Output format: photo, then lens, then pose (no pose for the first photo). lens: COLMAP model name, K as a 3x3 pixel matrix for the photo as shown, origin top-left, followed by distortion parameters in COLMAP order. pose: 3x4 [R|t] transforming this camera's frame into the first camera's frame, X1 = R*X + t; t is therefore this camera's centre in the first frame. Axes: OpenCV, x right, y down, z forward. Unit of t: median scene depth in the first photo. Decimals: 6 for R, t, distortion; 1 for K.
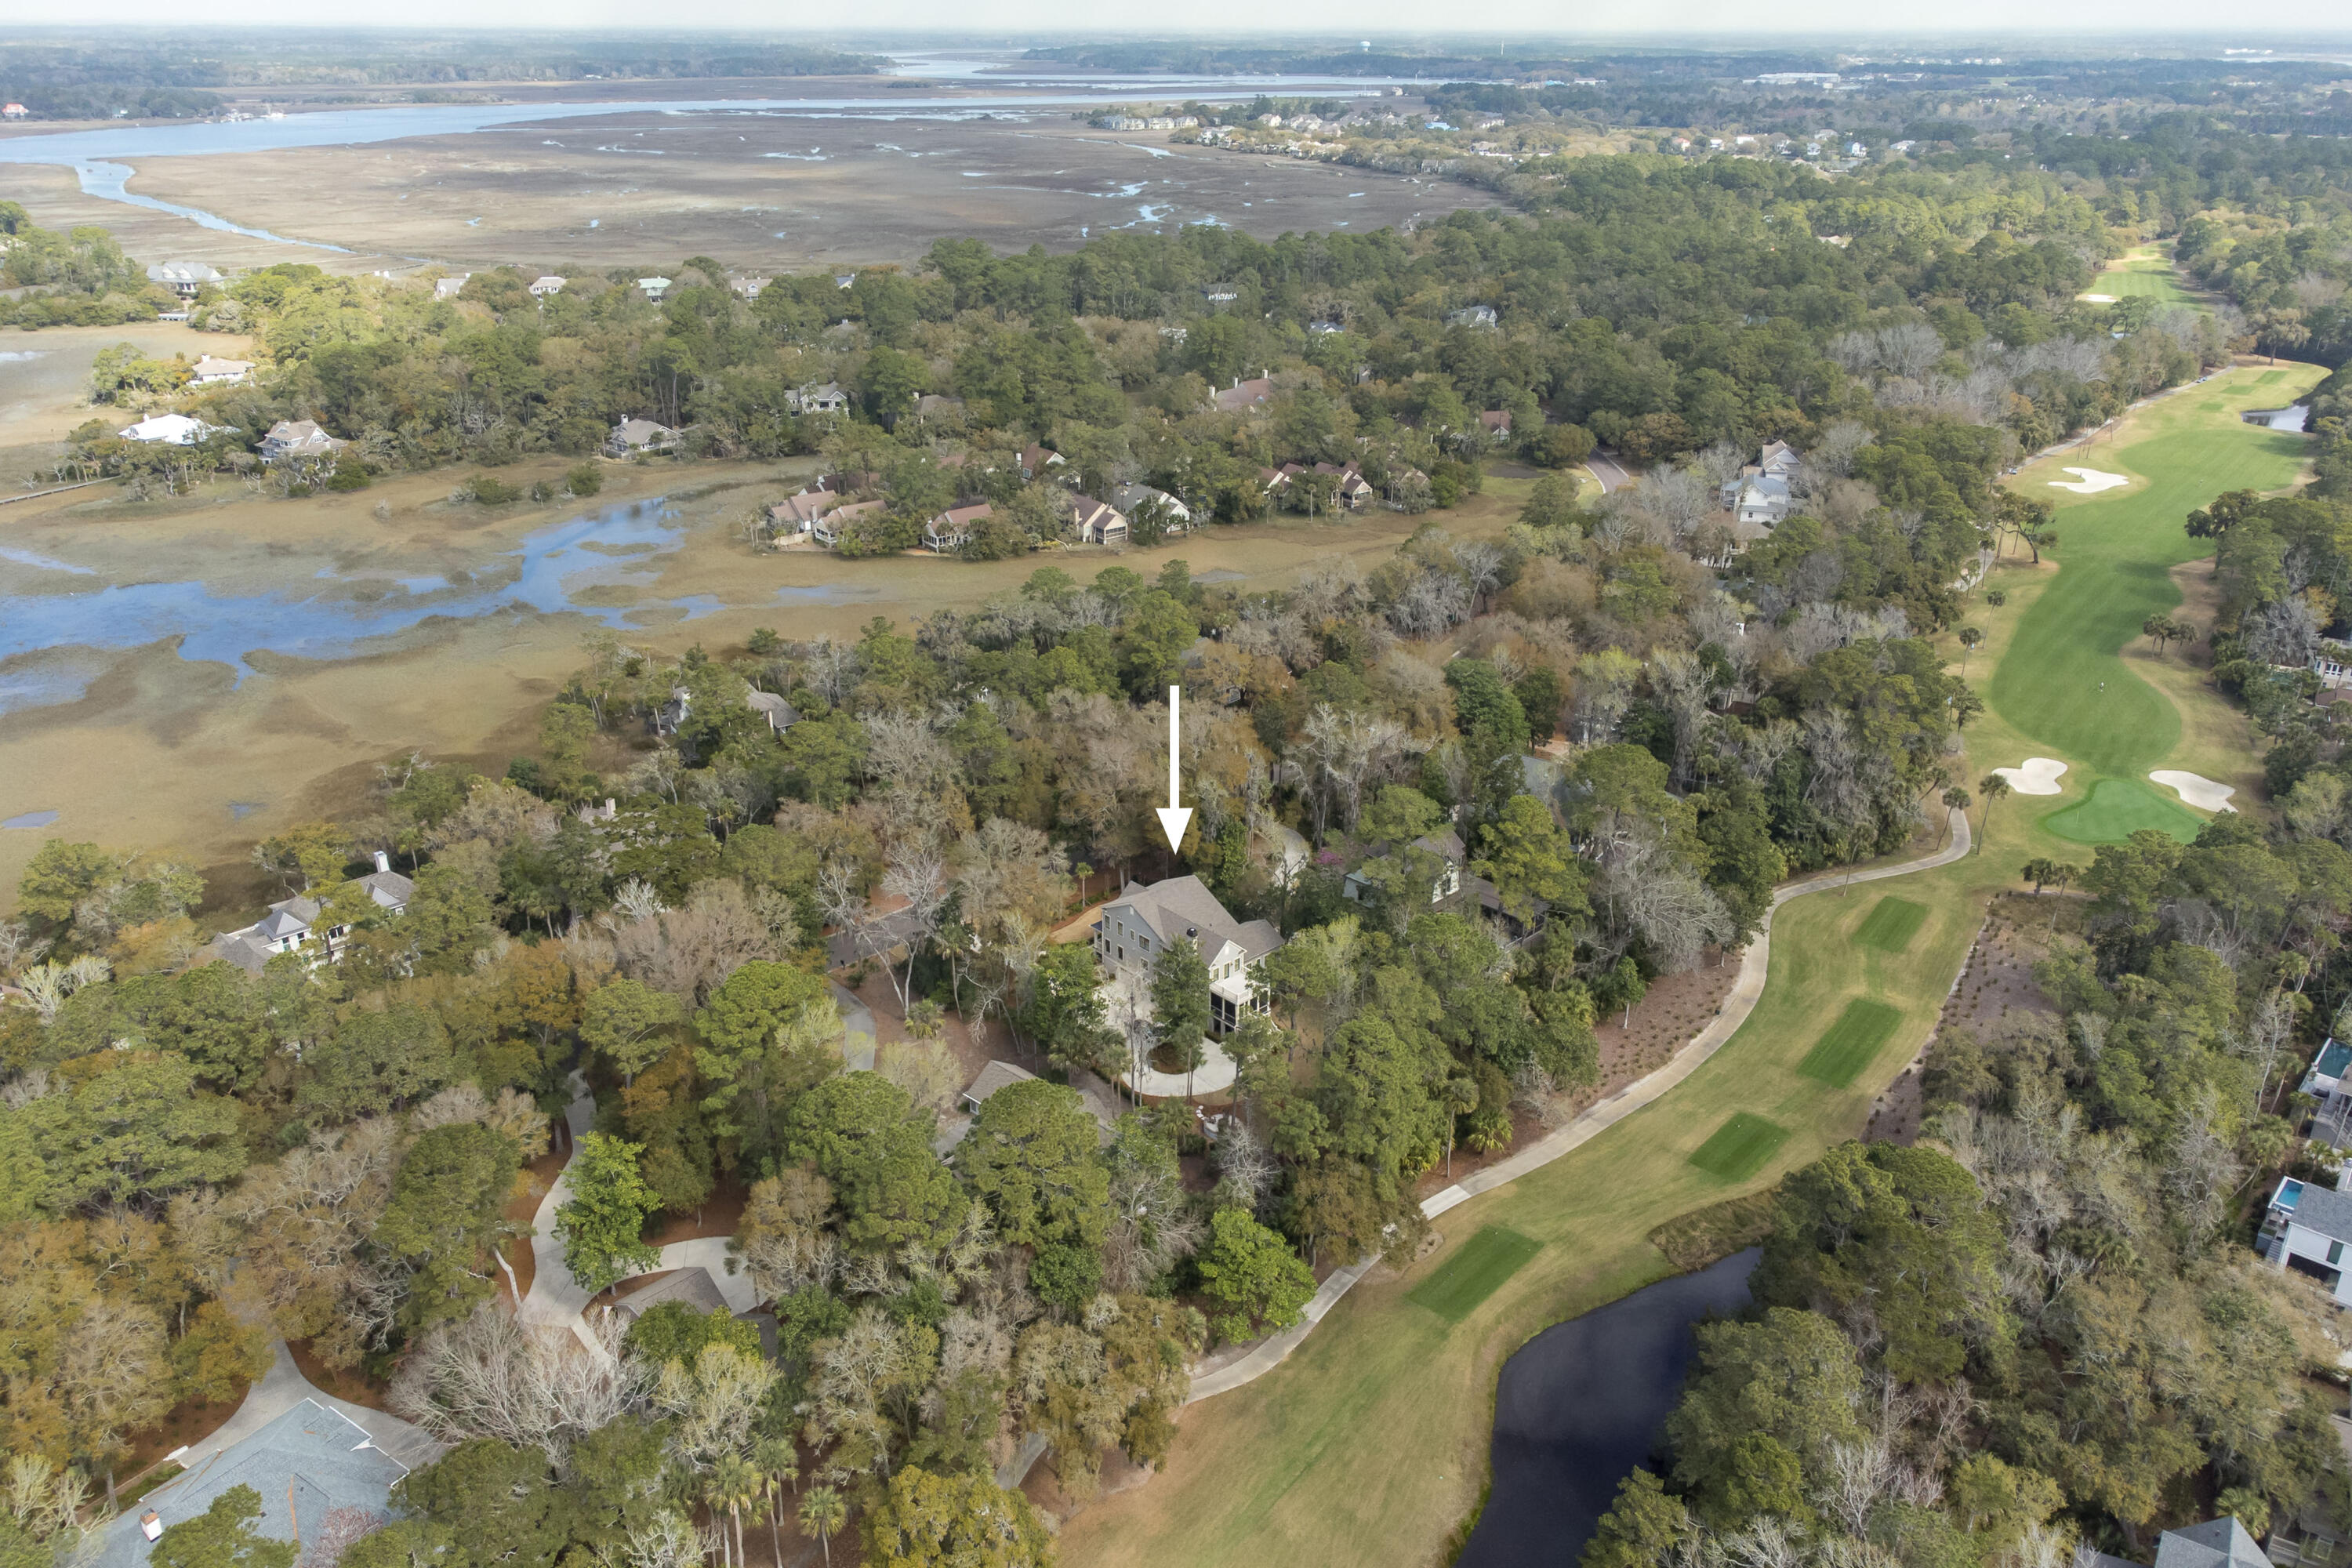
lens RADIAL K [[1675.3, 0, 1176.0], [0, 1675.3, 784.0], [0, 0, 1]] dist [0.018172, -0.001707]
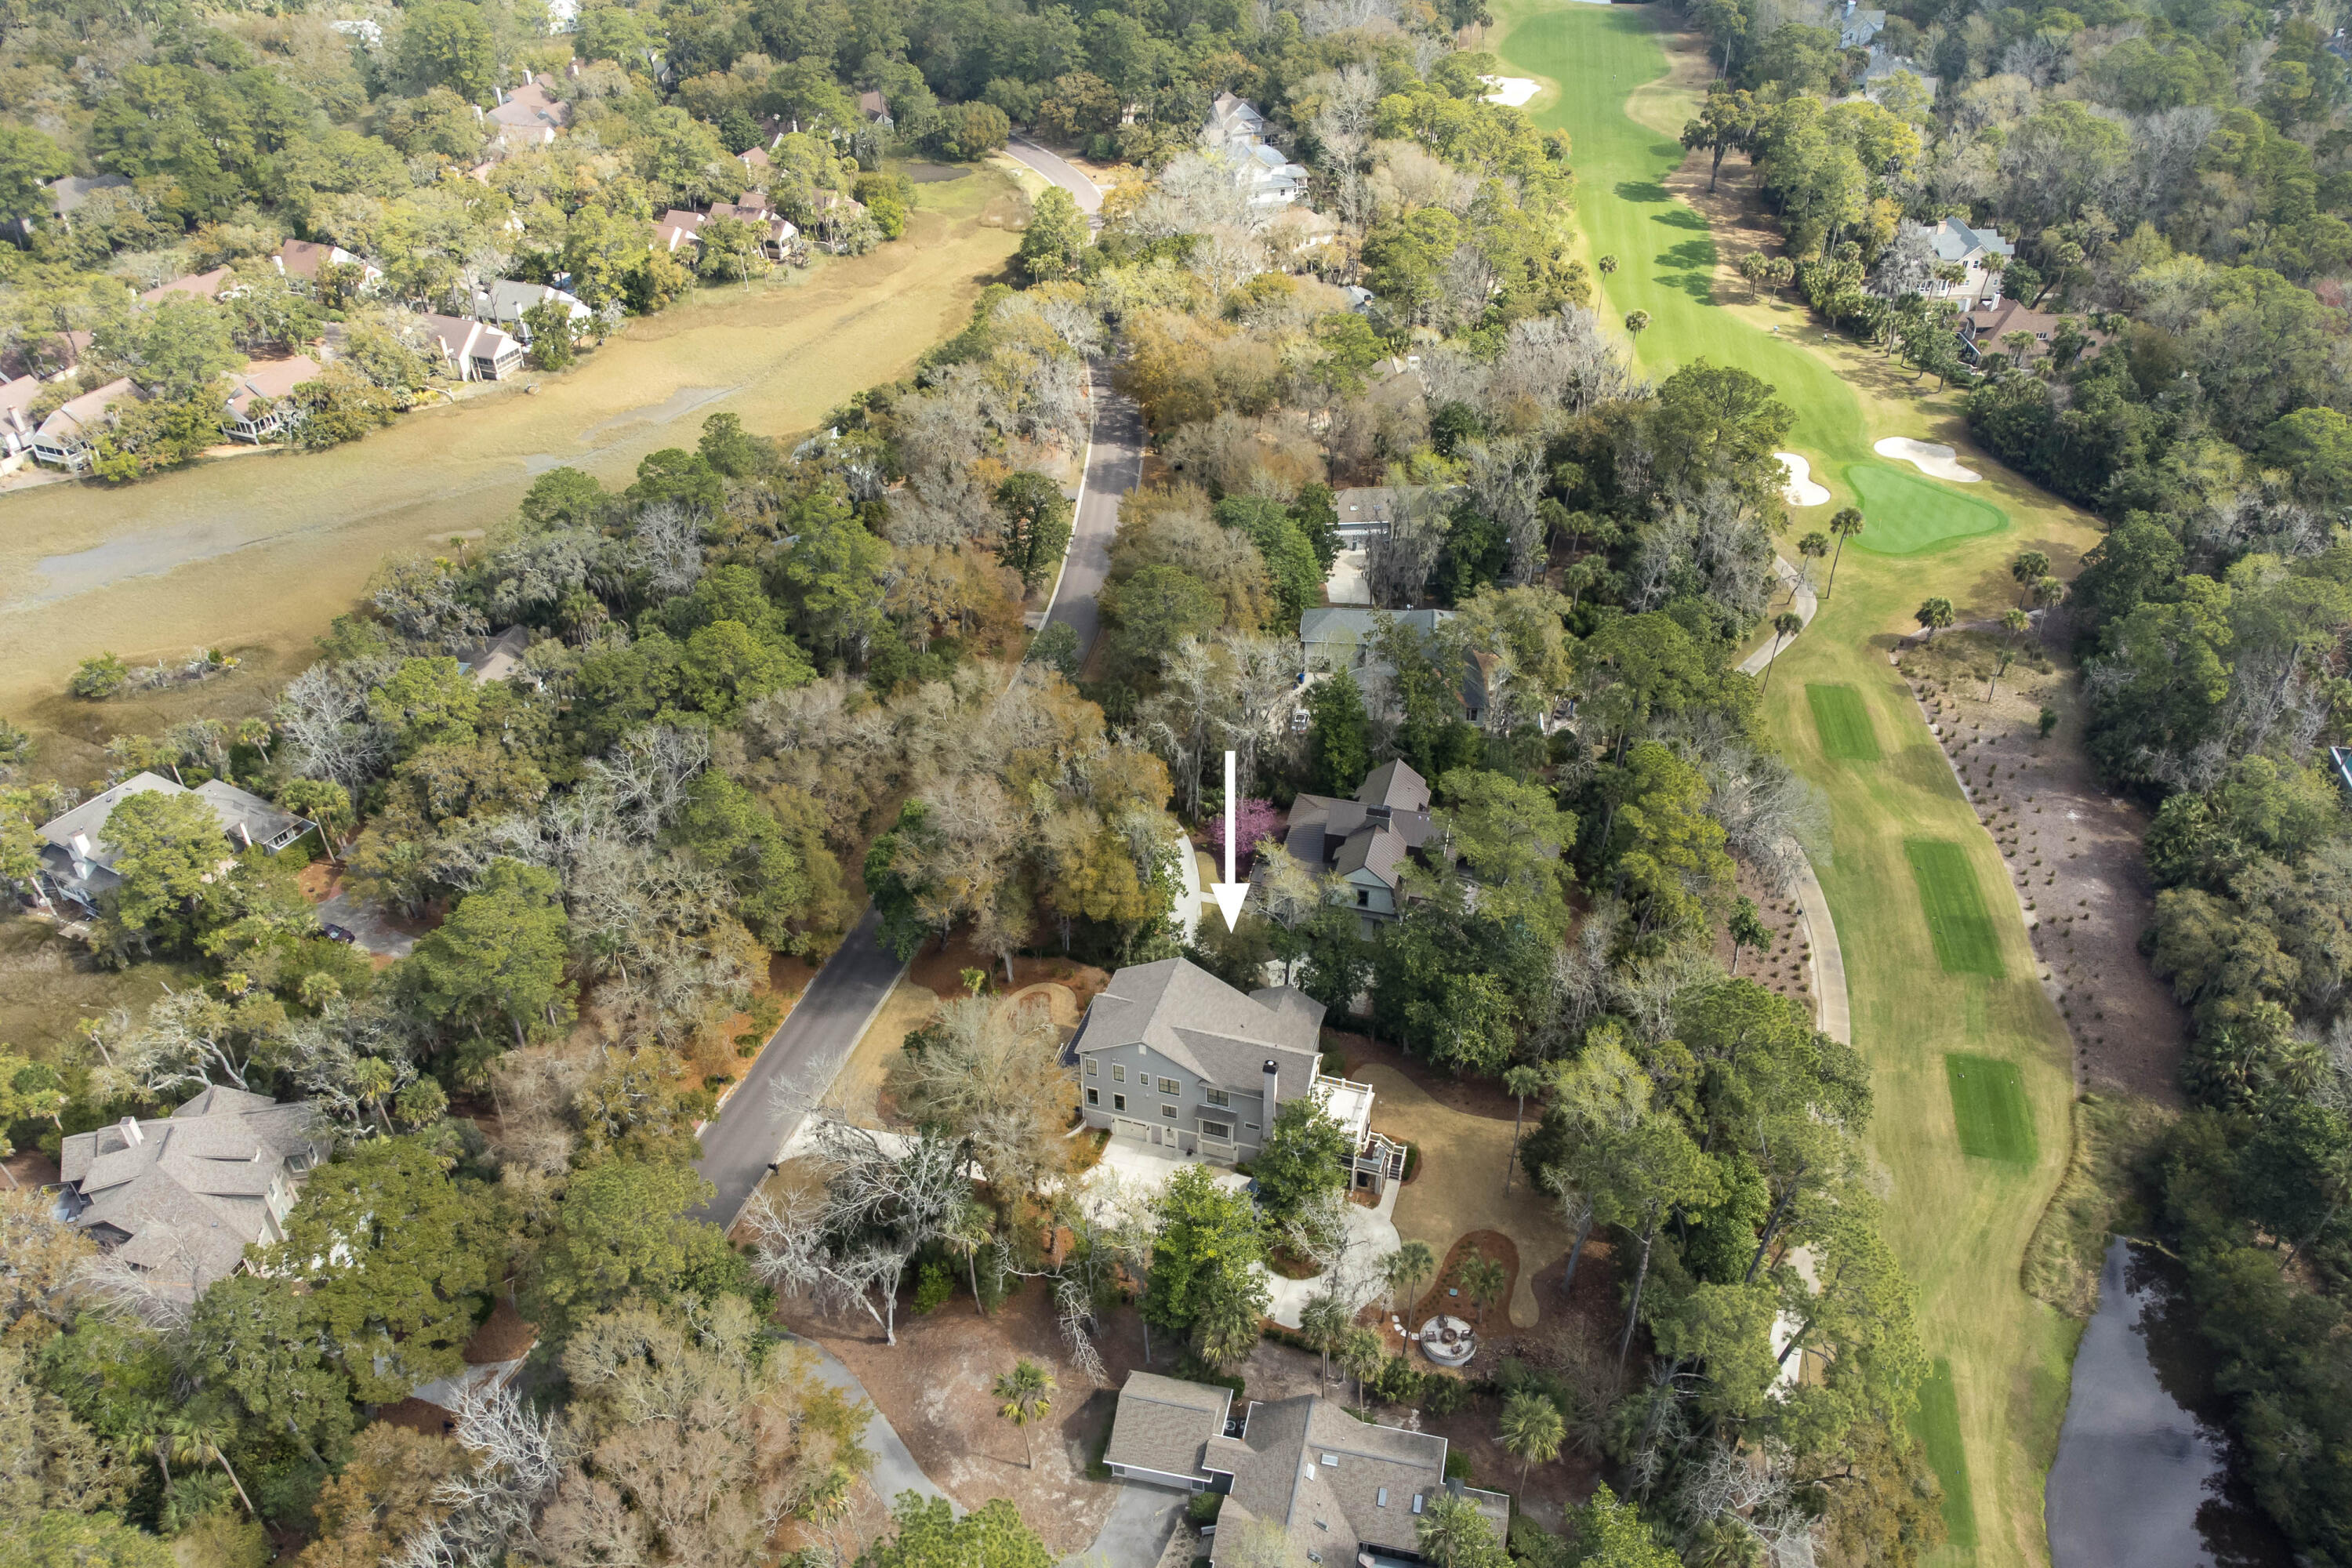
lens RADIAL K [[1675.3, 0, 1176.0], [0, 1675.3, 784.0], [0, 0, 1]] dist [0.018172, -0.001707]
pose [[0.872660, -0.300734, 0.384739, -0.118947], [0.217060, 0.944640, 0.246050, -0.092763], [-0.437436, -0.131207, 0.889626, 0.200529]]
